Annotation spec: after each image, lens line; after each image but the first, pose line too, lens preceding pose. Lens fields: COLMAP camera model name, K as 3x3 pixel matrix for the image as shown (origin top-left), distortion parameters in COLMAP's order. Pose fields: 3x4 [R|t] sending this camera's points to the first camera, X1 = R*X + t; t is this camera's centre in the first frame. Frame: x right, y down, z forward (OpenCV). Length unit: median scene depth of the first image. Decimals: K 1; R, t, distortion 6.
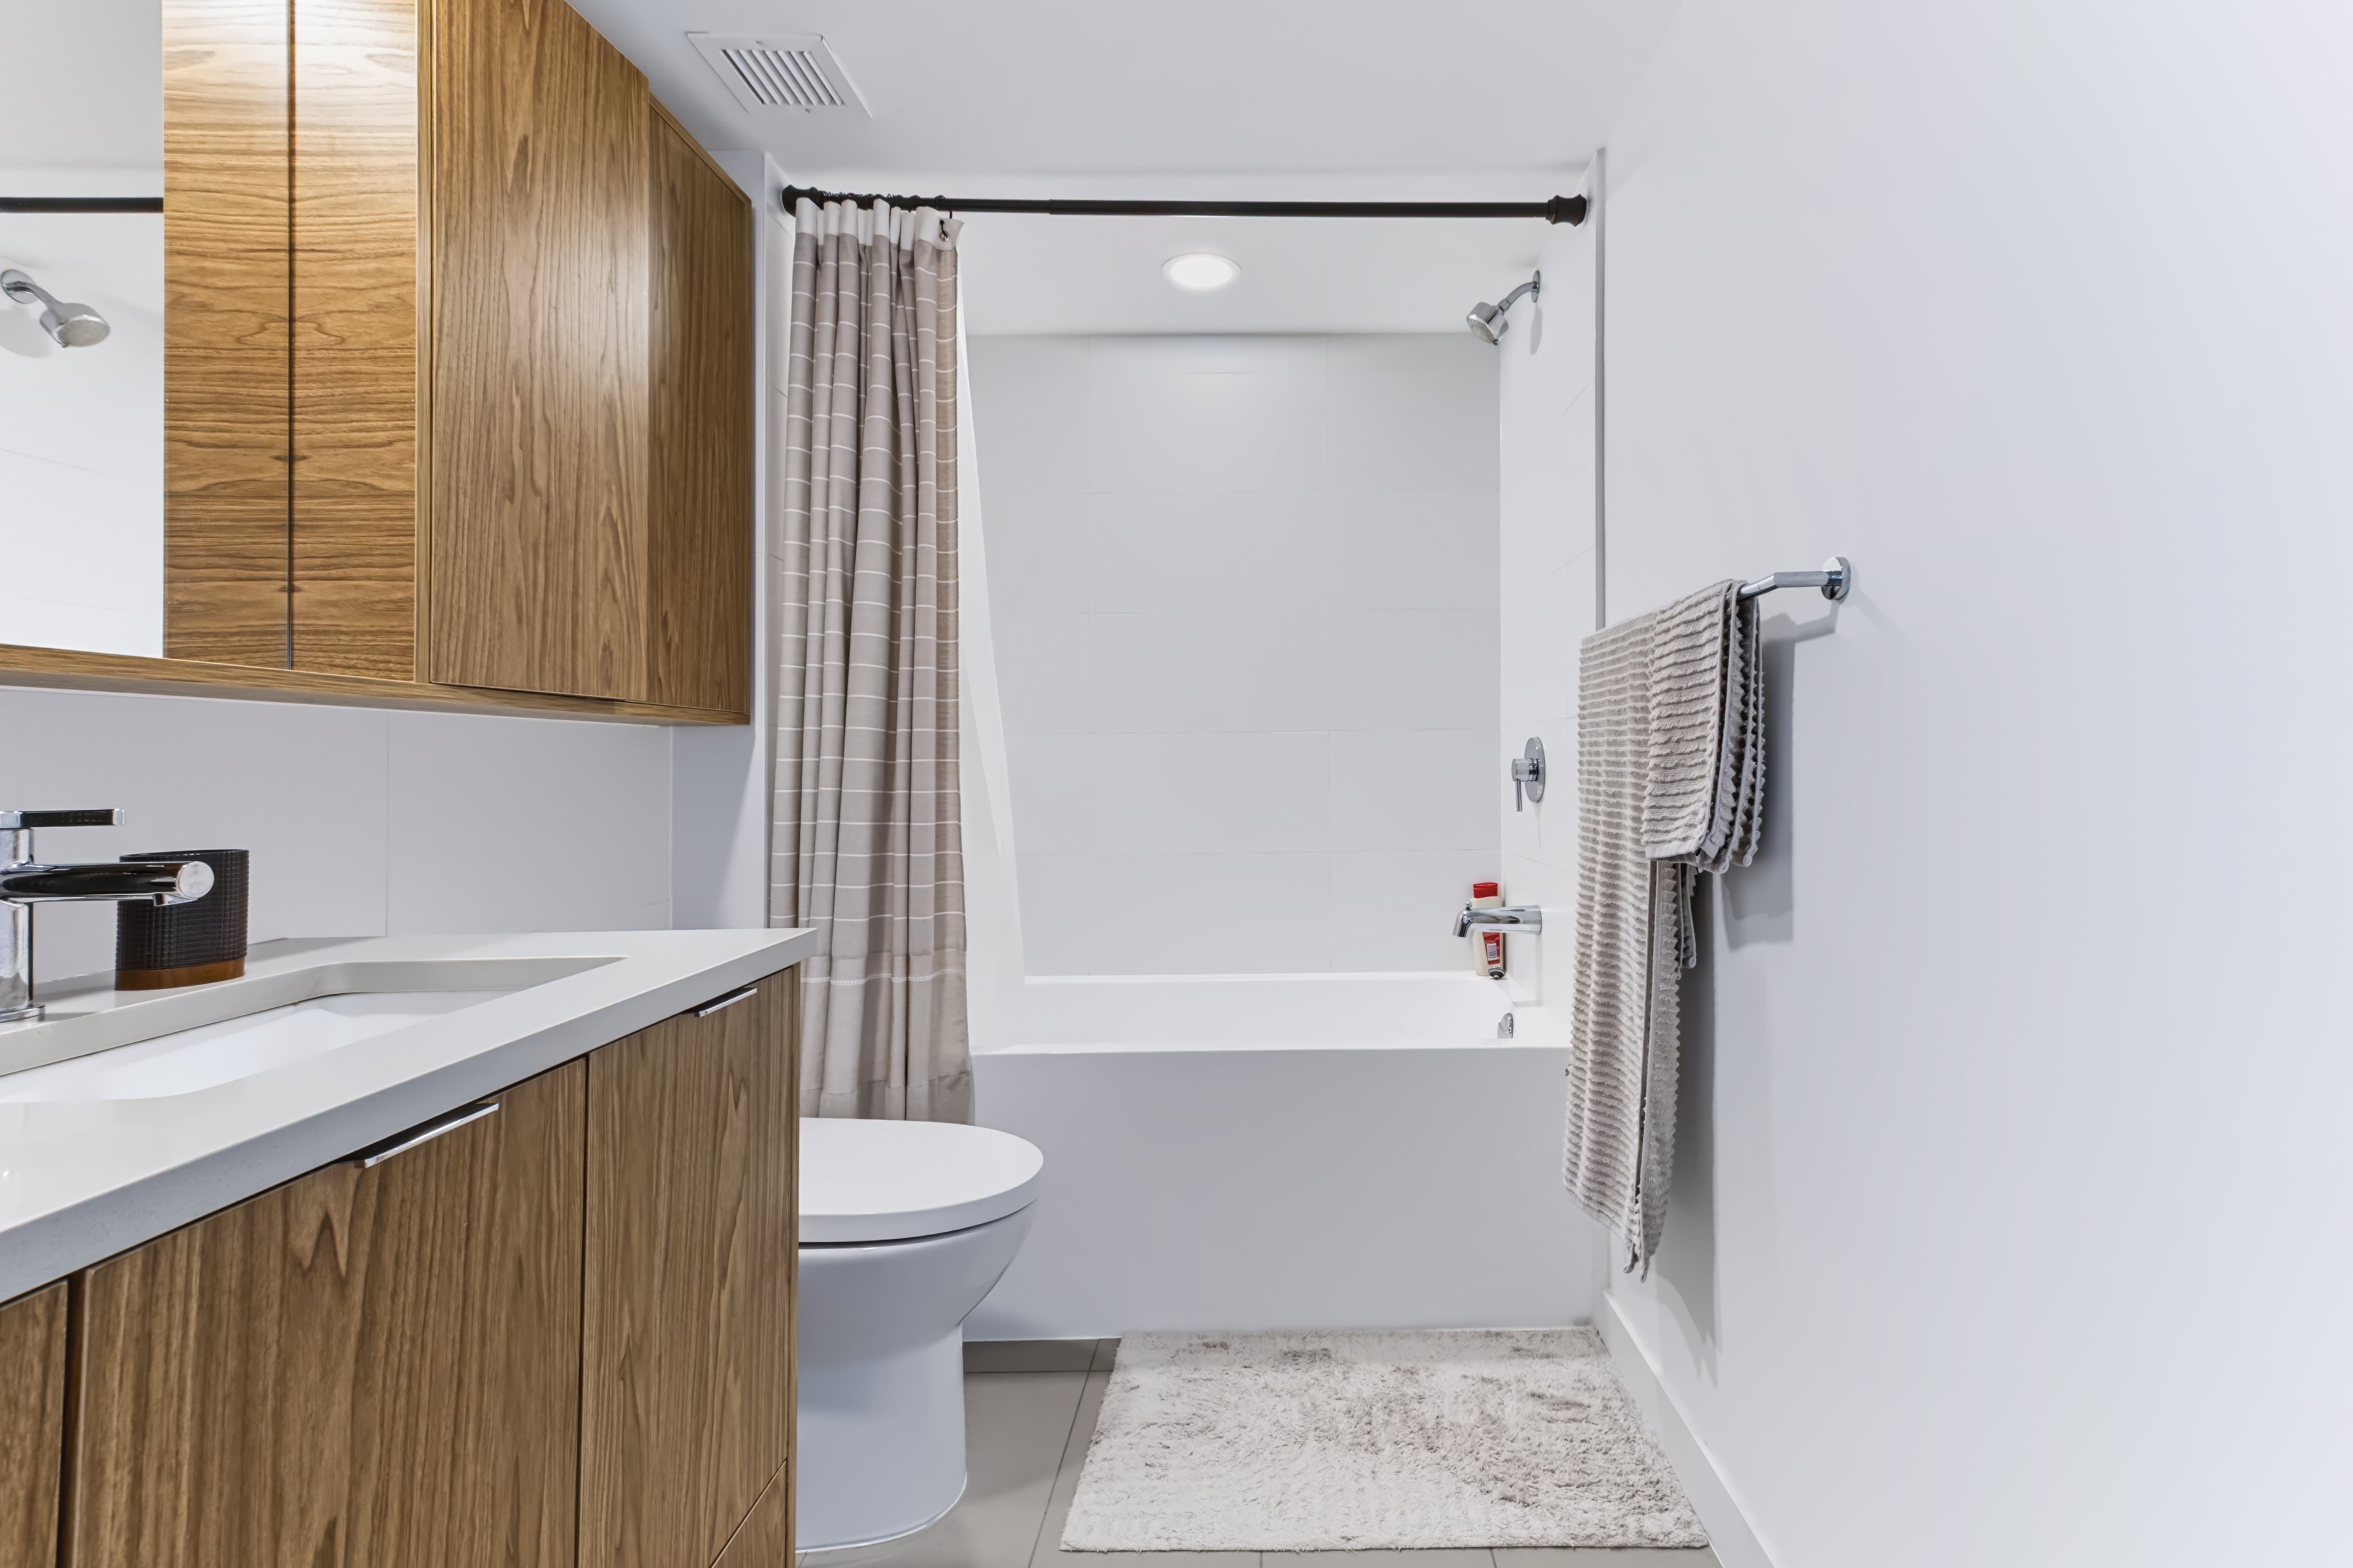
lens RADIAL K [[1066.5, 0, 1309.9], [0, 1066.5, 754.3], [0, 0, 1]] dist [0.037534, -0.003156]
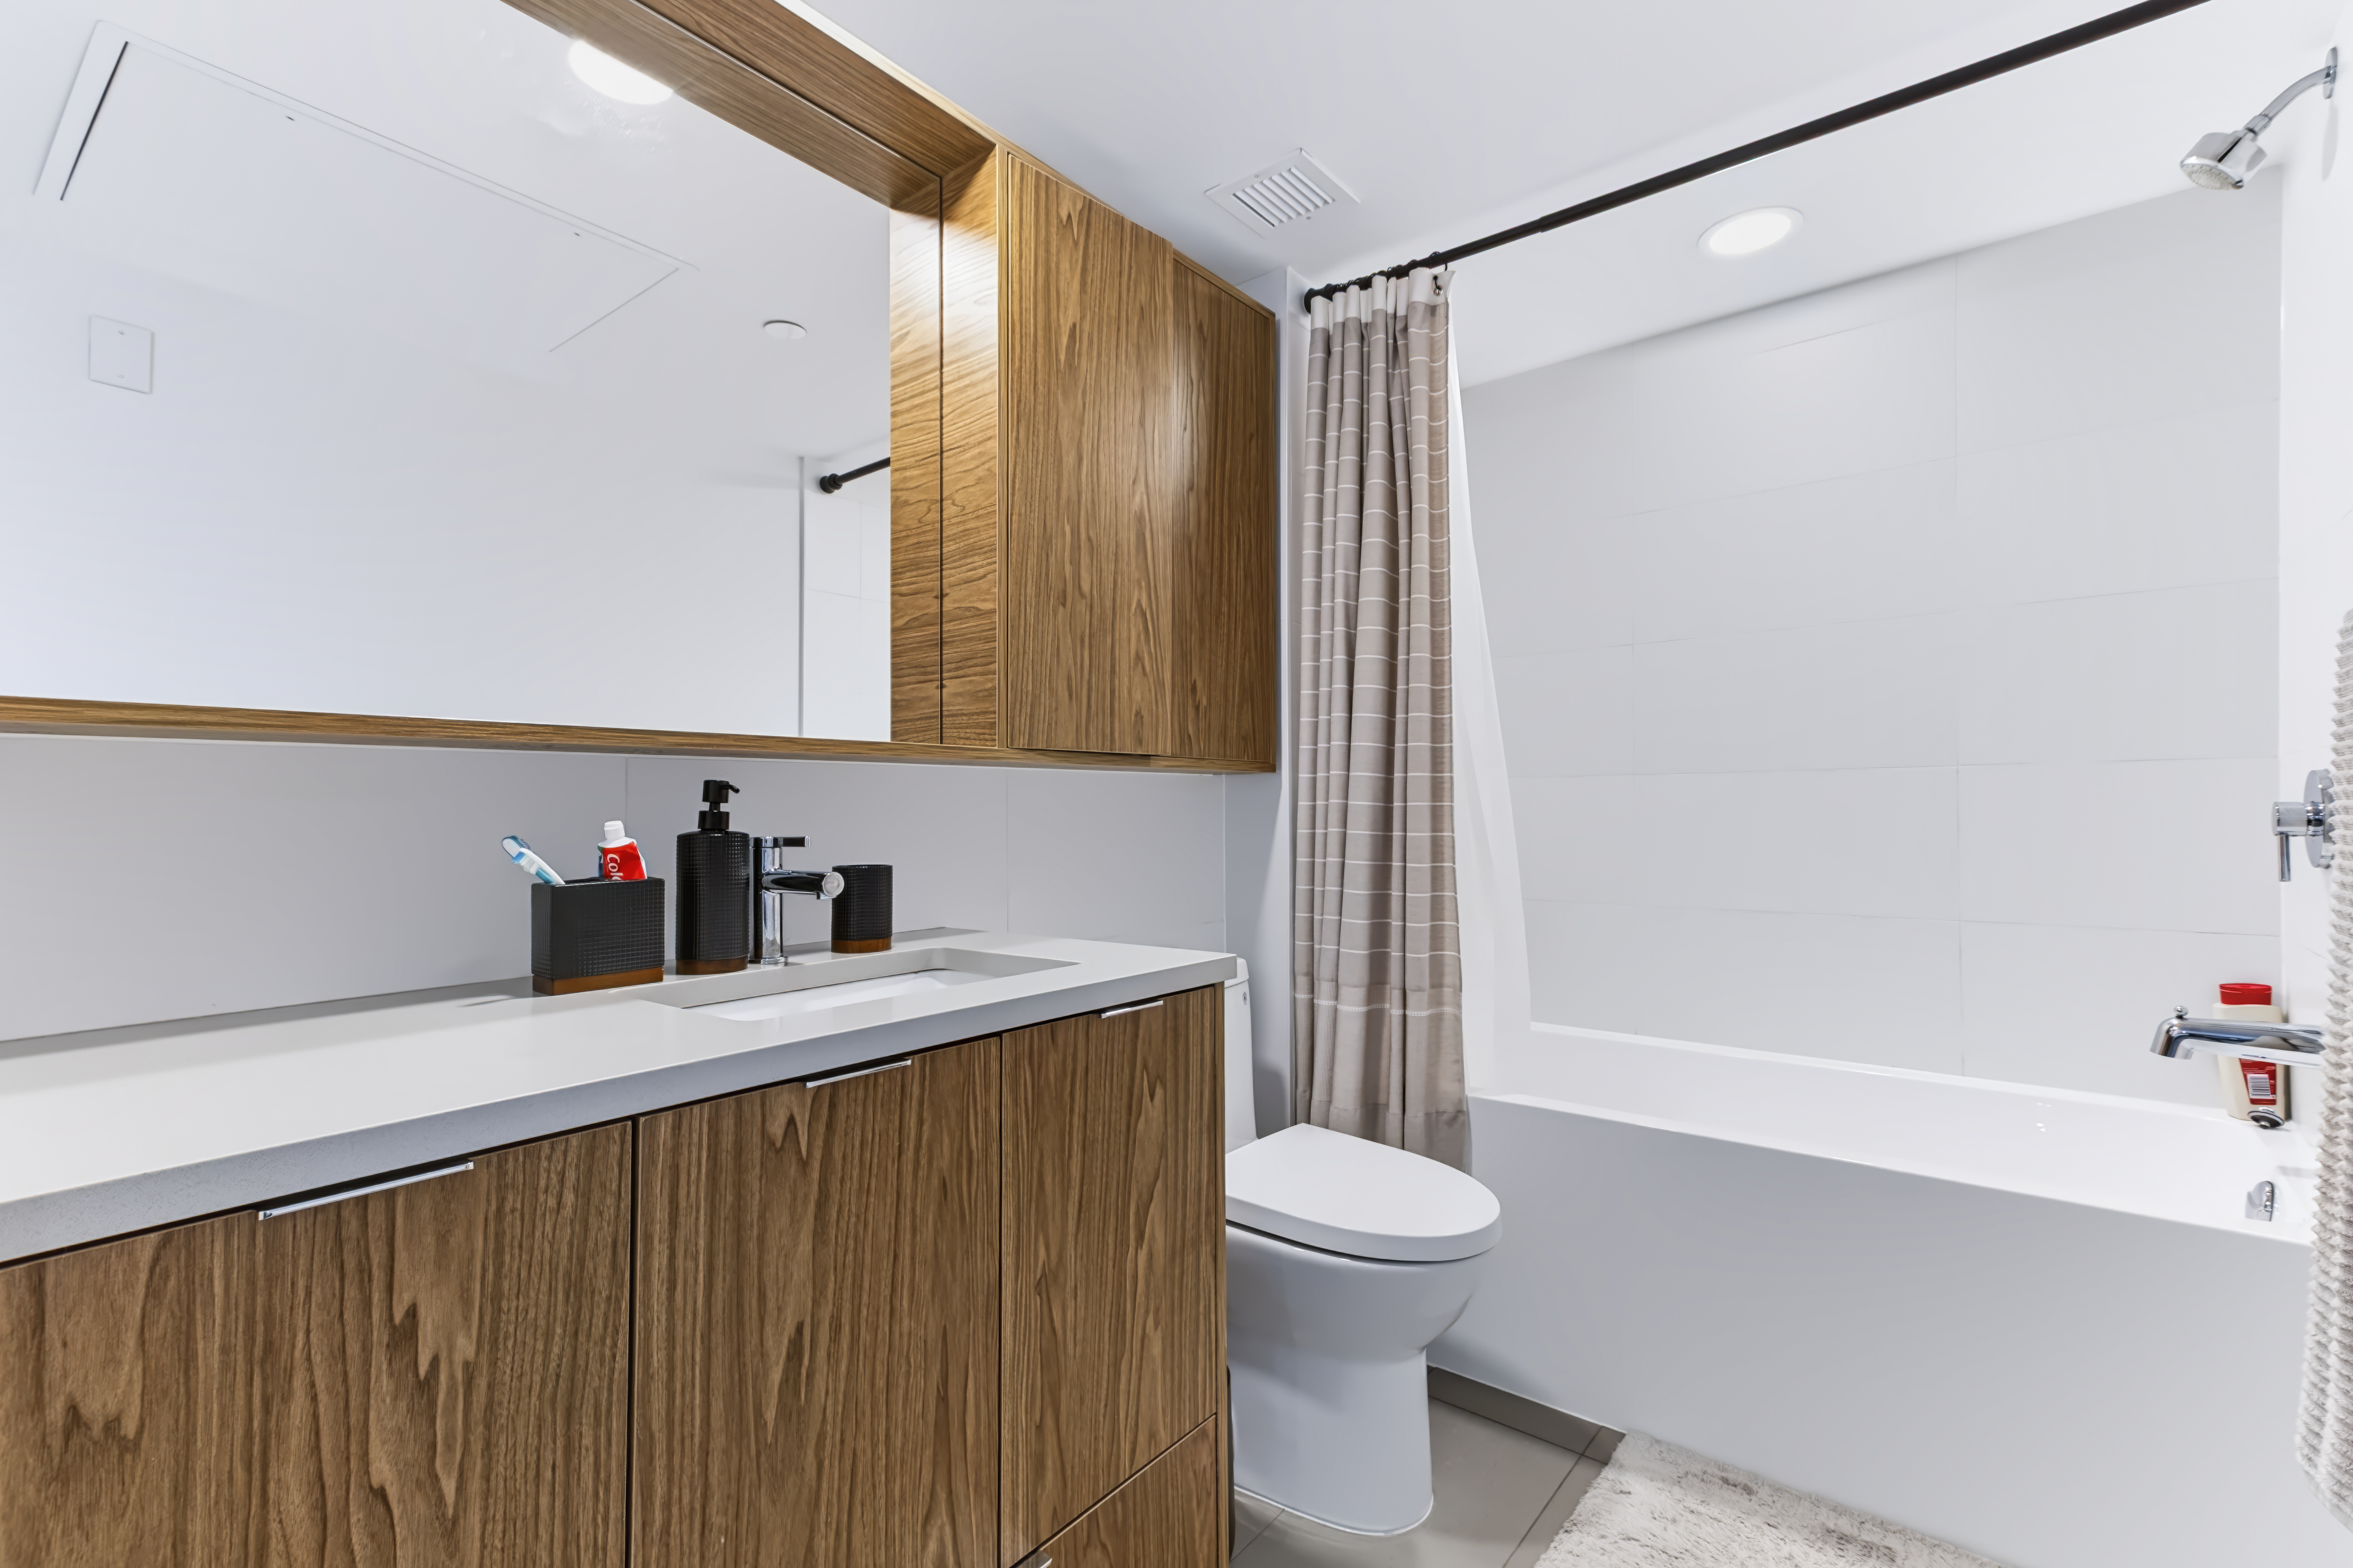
lens RADIAL K [[1065.6, 0, 1181.5], [0, 1065.6, 800.7], [0, 0, 1]] dist [0.028932, -0.000722]
pose [[0.782567, -0.000578, -0.622566, 0.183082], [0.003840, 0.999985, 0.003899, -0.003571], [0.622554, -0.005443, 0.782558, 0.088836]]
